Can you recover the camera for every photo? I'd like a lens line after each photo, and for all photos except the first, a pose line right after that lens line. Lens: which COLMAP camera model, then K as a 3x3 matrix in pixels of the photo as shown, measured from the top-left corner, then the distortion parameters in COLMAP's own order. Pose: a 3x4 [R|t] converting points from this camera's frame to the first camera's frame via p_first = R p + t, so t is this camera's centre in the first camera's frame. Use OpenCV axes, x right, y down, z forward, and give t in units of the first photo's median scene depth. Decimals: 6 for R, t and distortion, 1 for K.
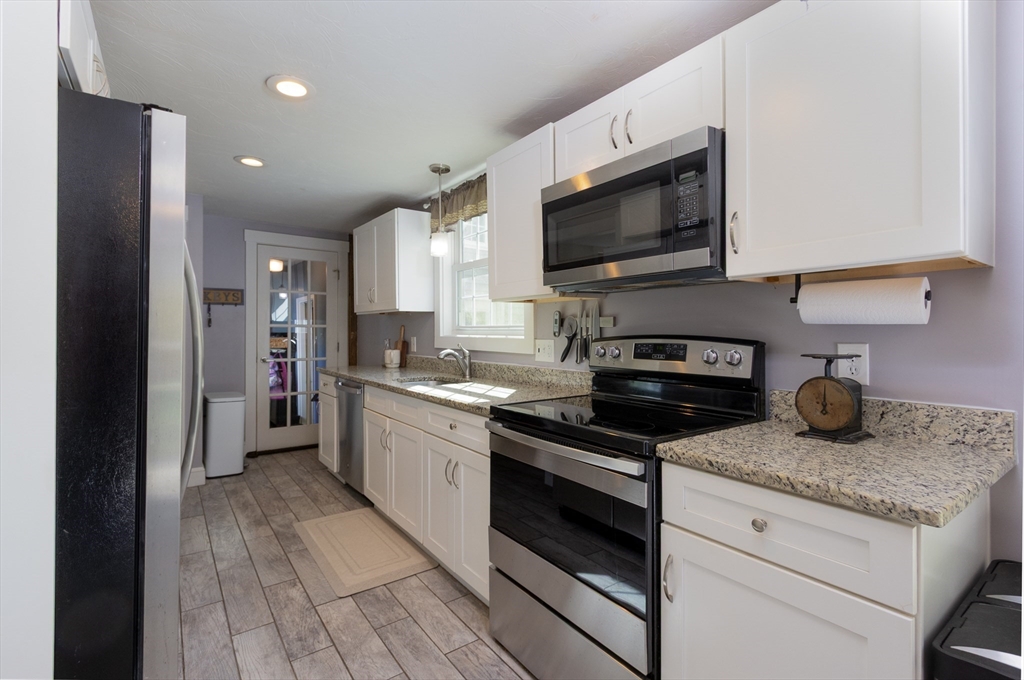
lens RADIAL K [[471.7, 0, 510.6], [0, 471.7, 333.2], [0, 0, 1]] dist [-0.001910, -0.001535]
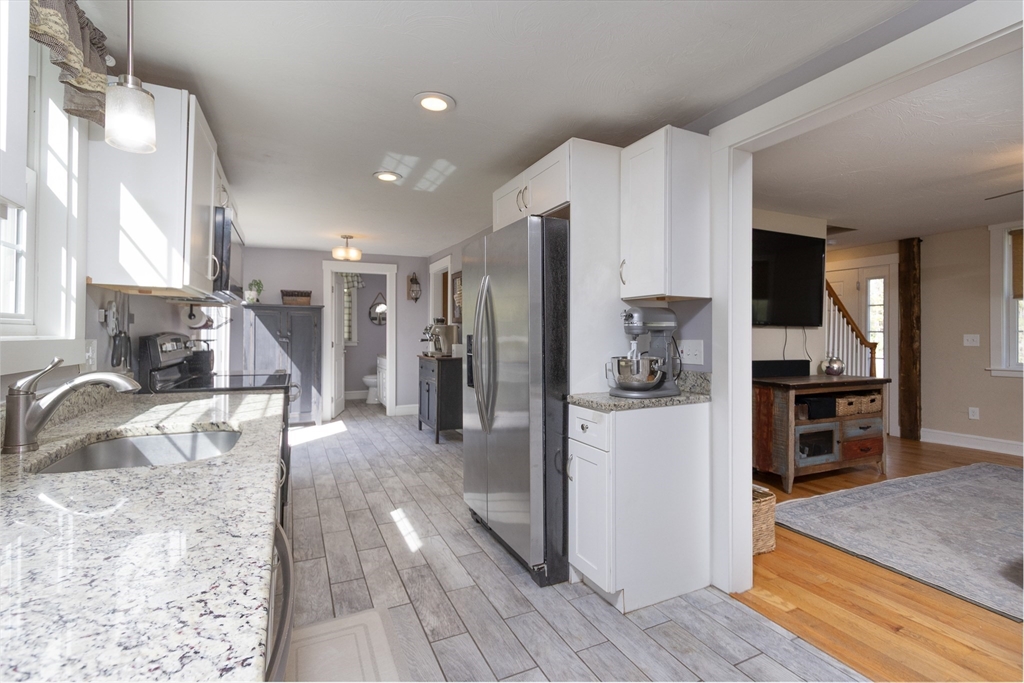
lens RADIAL K [[468.4, 0, 507.3], [0, 468.4, 331.8], [0, 0, 1]] dist [0.003140, -0.002381]
pose [[-0.980409, -0.007768, 0.196822, -0.562277], [-0.007646, 0.999970, 0.001383, -0.001950], [-0.196826, -0.000149, -0.980438, 1.347224]]
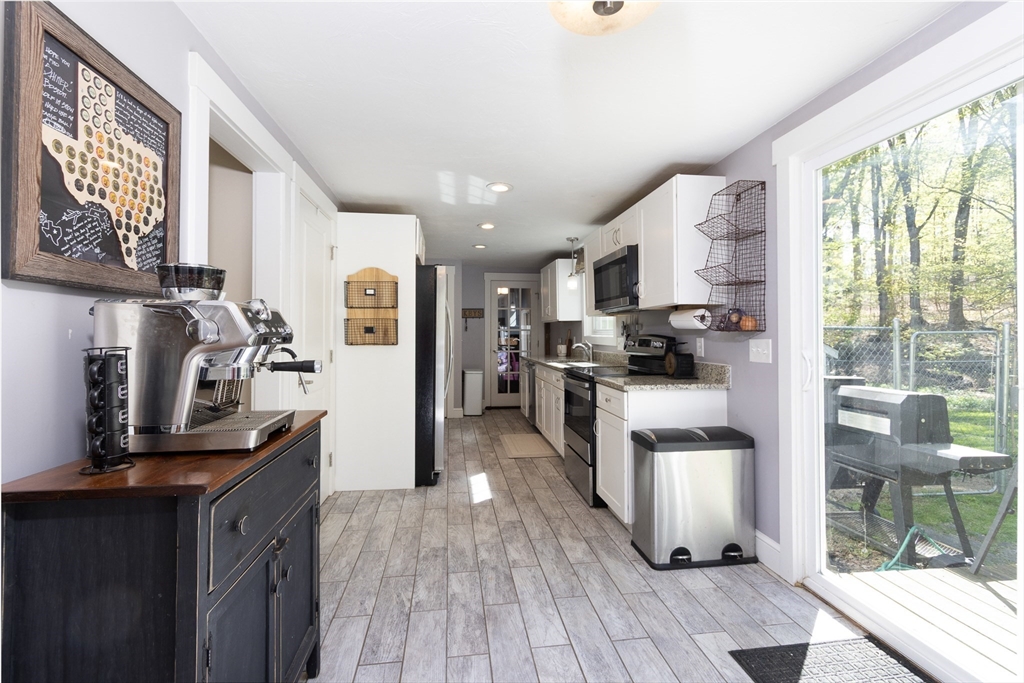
lens RADIAL K [[468.4, 0, 512.1], [0, 468.4, 335.8], [0, 0, 1]] dist [0.003140, -0.002381]
pose [[0.877587, -0.001591, -0.479415, 0.476398], [0.002046, 0.999998, 0.000427, 0.005006], [0.479413, -0.001356, 0.877588, -0.611145]]
